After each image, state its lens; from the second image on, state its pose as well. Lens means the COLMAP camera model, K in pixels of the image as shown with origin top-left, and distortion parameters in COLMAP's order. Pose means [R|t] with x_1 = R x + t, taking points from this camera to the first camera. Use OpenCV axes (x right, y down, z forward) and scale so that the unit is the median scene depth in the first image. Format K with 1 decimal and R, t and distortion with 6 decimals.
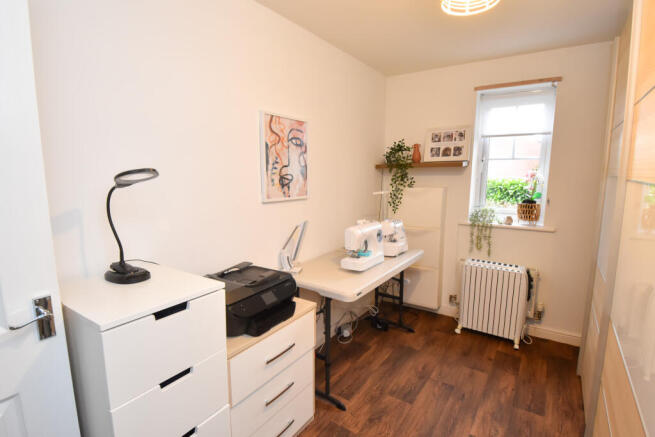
lens RADIAL K [[324.9, 0, 327.5], [0, 324.9, 218.5], [0, 0, 1]] dist [0.001894, -0.018392]
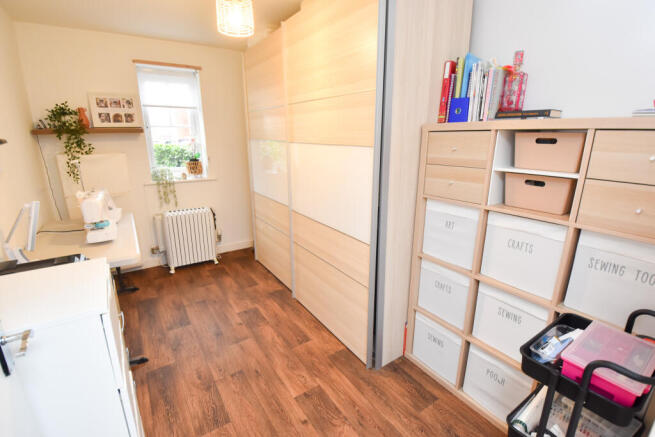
lens RADIAL K [[305.1, 0, 327.5], [0, 305.1, 218.5], [0, 0, 1]] dist [-0.000298, -0.019338]
pose [[0.366433, -0.237393, 0.899651, -0.354539], [0.134406, 0.970268, 0.201283, 0.002828], [-0.920686, 0.047162, 0.387445, 0.018353]]
